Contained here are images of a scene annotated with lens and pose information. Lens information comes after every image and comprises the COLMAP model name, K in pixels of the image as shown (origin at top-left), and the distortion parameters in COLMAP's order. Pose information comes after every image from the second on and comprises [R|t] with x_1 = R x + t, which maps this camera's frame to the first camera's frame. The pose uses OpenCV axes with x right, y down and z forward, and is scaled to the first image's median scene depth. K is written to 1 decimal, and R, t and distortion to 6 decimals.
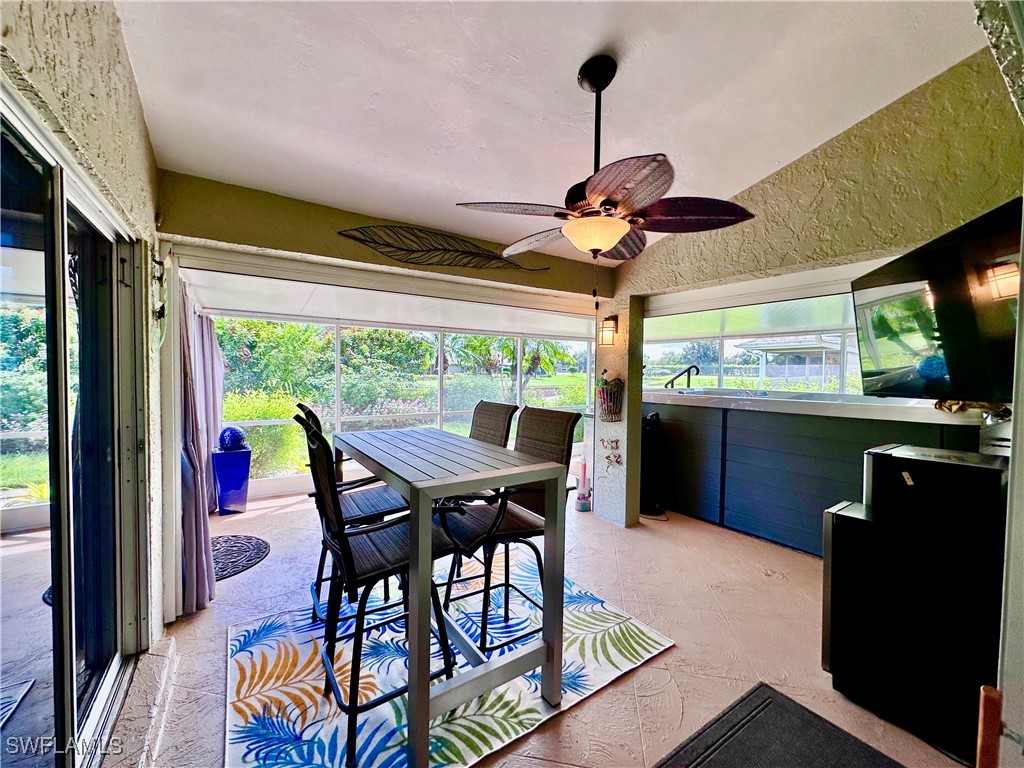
lens RADIAL K [[410.3, 0, 511.1], [0, 410.3, 388.0], [0, 0, 1]] dist [-0.006093, 0.000915]
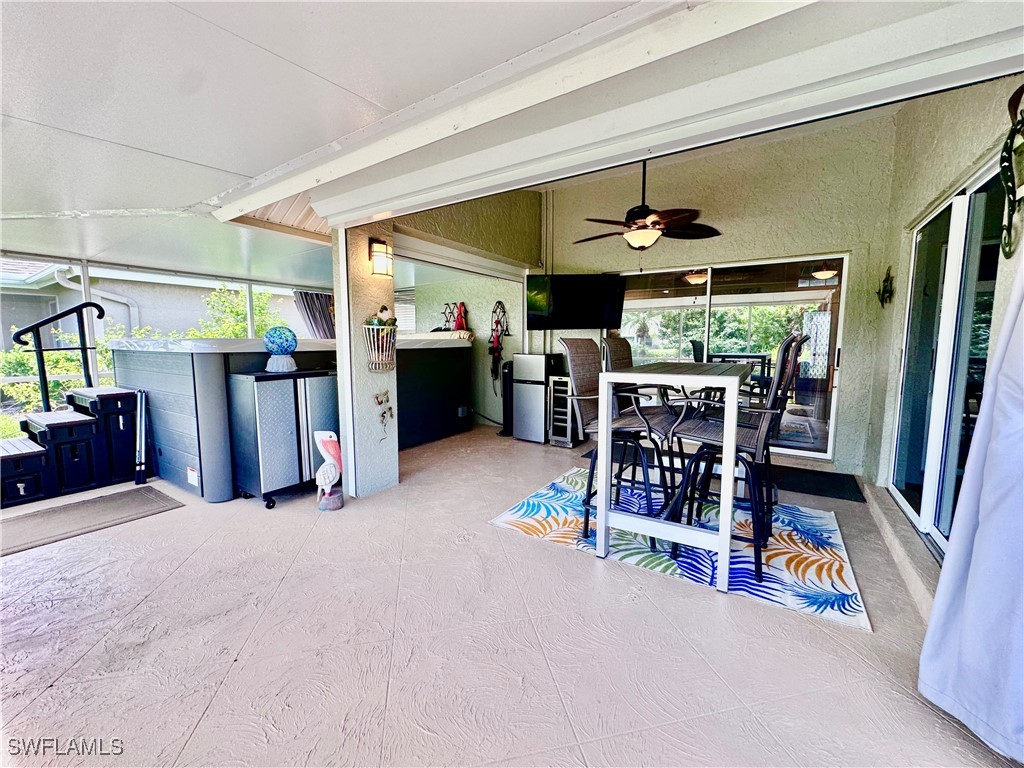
lens RADIAL K [[410.3, 0, 513.6], [0, 410.3, 382.9], [0, 0, 1]] dist [-0.006093, 0.000915]
pose [[-0.393565, -0.100672, 0.913768, -1.026881], [0.028955, 0.992135, 0.121777, 0.022137], [-0.918841, 0.074386, -0.387555, 1.782192]]
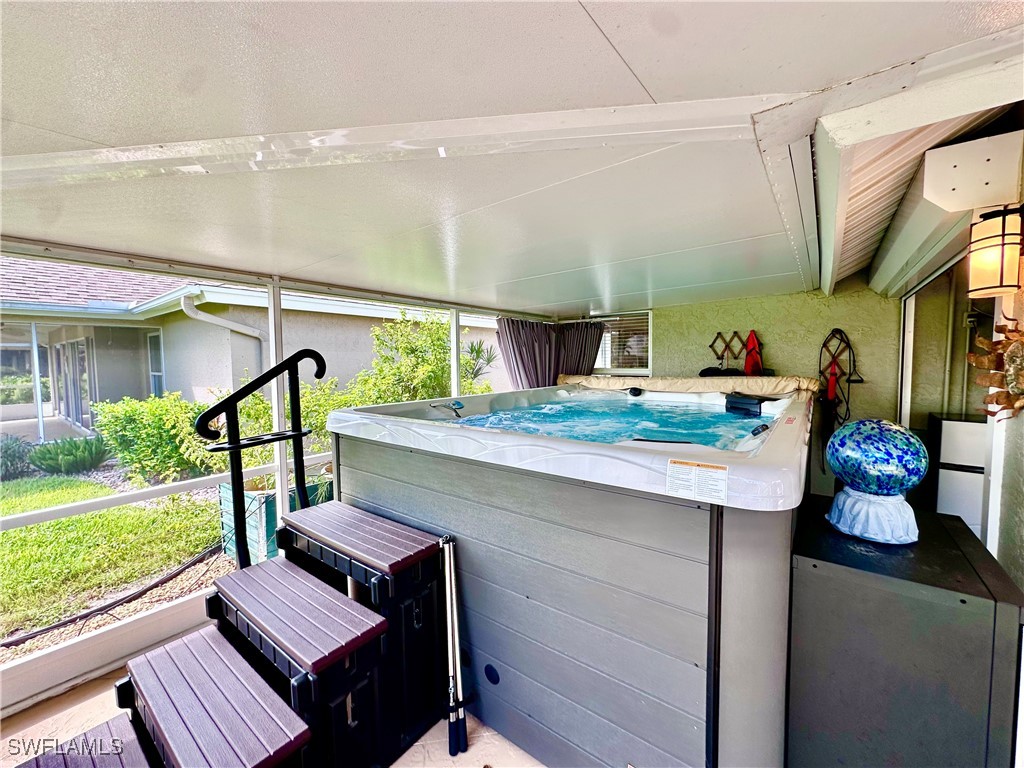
lens RADIAL K [[410.3, 0, 511.0], [0, 410.3, 381.5], [0, 0, 1]] dist [-0.006093, 0.000915]
pose [[-0.326718, -0.054824, 0.943530, 0.175673], [0.041479, 0.996522, 0.072266, -0.127283], [-0.944211, 0.062748, -0.323308, 2.567644]]
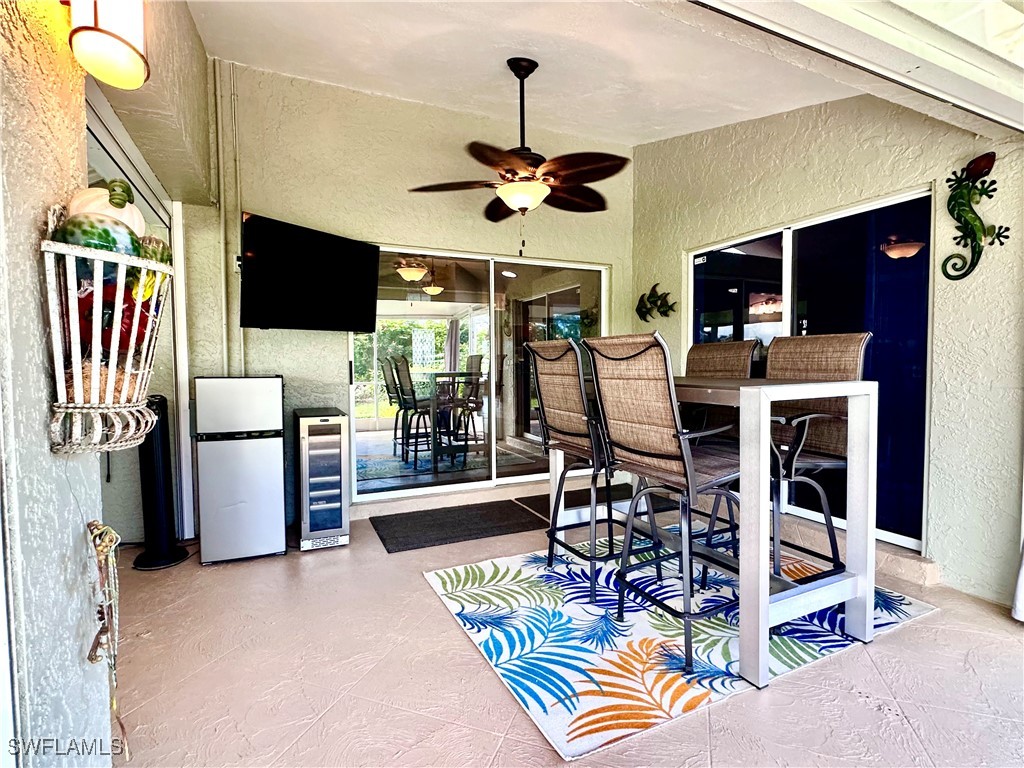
lens RADIAL K [[505.6, 0, 501.5], [0, 505.6, 388.4], [0, 0, 1]] dist [-0.021110, 0.002109]
pose [[-0.986799, -0.008929, 0.161703, 0.010337], [0.004797, 0.996430, 0.084292, 0.059511], [-0.161878, 0.083955, -0.983233, 1.991118]]
